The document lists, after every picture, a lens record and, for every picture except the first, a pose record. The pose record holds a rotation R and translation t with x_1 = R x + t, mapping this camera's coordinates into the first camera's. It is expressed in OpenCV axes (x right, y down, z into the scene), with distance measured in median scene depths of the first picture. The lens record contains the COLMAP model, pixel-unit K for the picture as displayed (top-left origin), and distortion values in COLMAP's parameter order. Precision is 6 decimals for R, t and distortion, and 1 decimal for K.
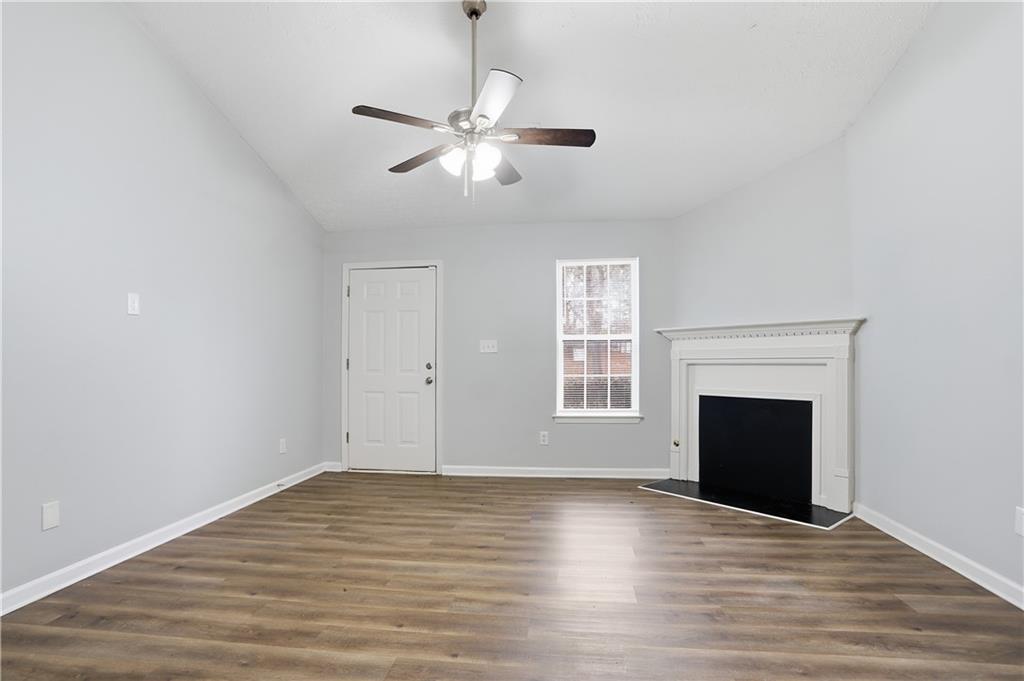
lens RADIAL K [[509.5, 0, 513.0], [0, 509.5, 345.3], [0, 0, 1]] dist [-0.038898, 0.004407]
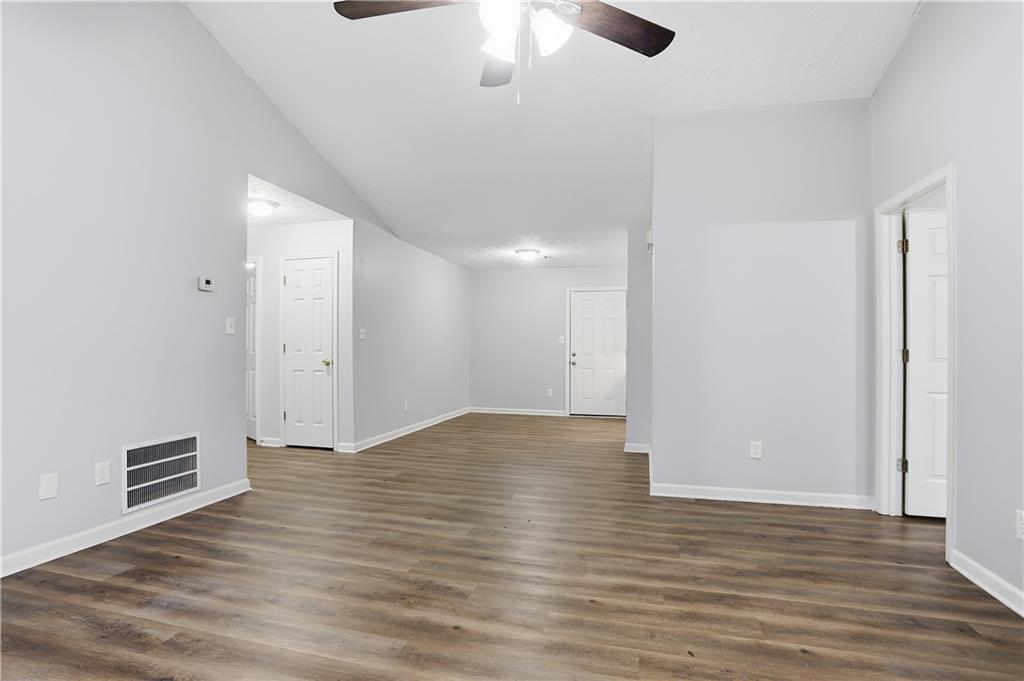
lens RADIAL K [[509.5, 0, 512.2], [0, 509.5, 343.8], [0, 0, 1]] dist [-0.038898, 0.004407]
pose [[-0.991110, -0.002312, 0.133027, -0.191520], [-0.006360, 0.999529, -0.030015, 0.055177], [-0.132895, -0.030594, -0.990658, 2.014014]]
